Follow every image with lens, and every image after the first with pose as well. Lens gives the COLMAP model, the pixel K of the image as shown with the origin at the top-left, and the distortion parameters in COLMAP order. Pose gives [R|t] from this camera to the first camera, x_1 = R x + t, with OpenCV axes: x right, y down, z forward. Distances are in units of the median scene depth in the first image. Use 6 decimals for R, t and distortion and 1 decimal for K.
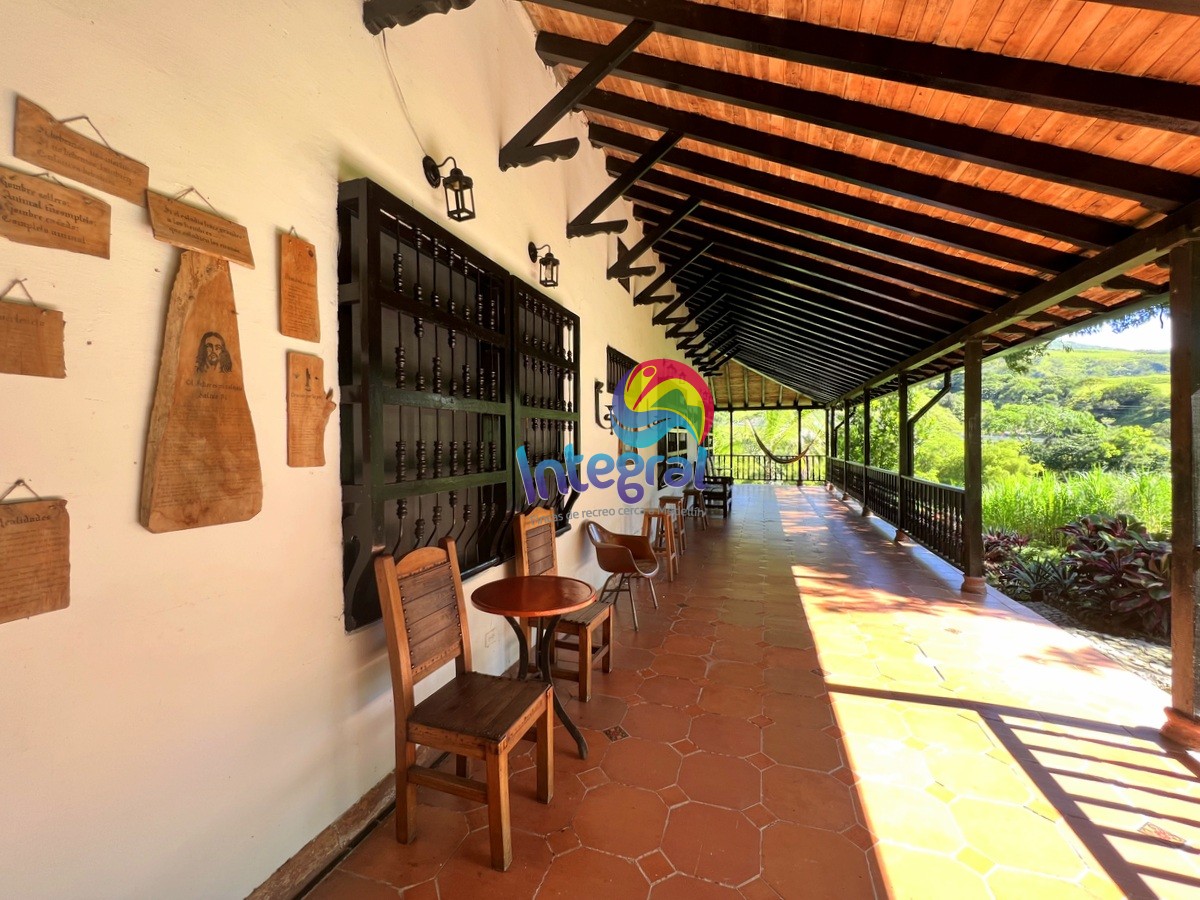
lens RADIAL K [[493.6, 0, 600.0], [0, 493.6, 450.0], [0, 0, 1]] dist [-0.001450, -0.000334]
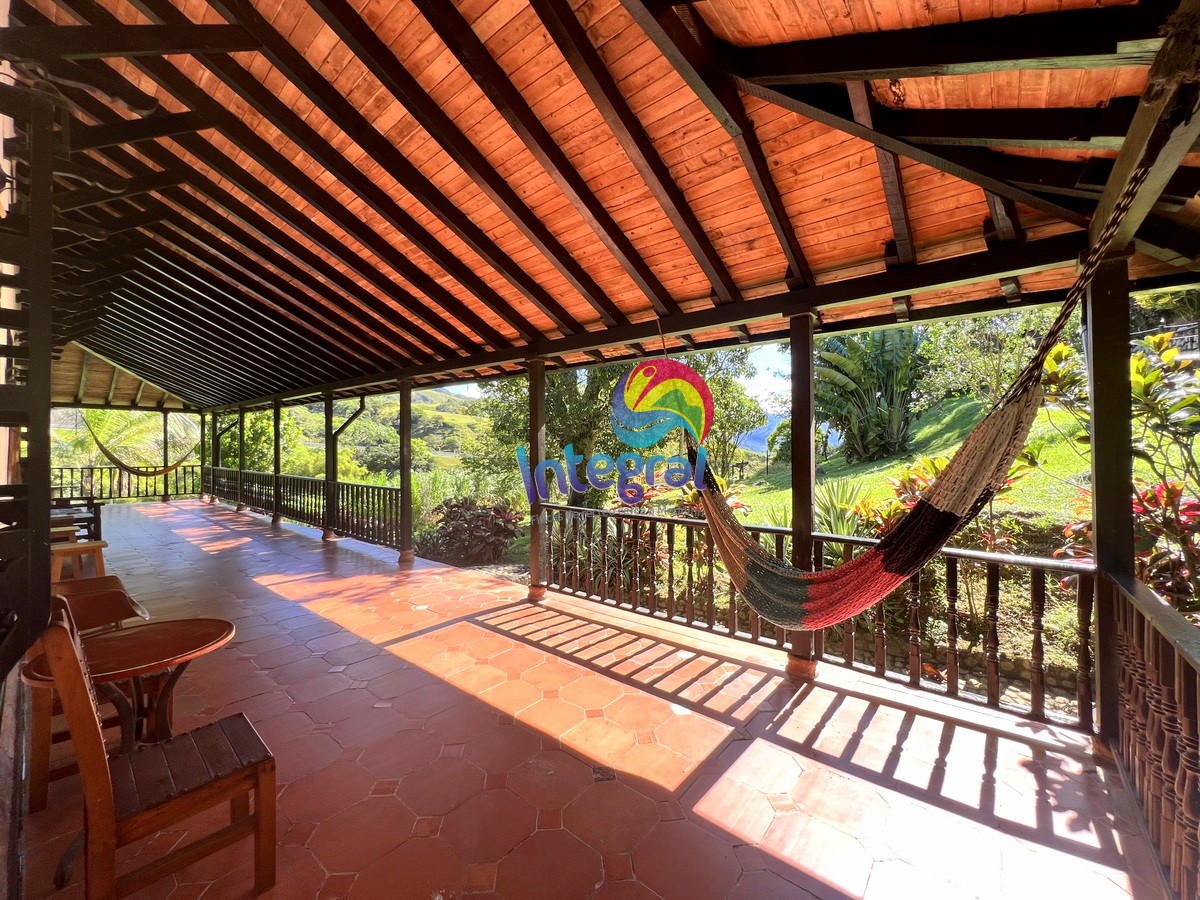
lens RADIAL K [[493.6, 0, 600.0], [0, 493.6, 450.0], [0, 0, 1]] dist [-0.001450, -0.000334]
pose [[0.352825, 0.001281, 0.935688, -0.358721], [0.010599, 0.999929, -0.005365, -0.011835], [-0.935629, 0.011810, 0.352787, 0.001419]]
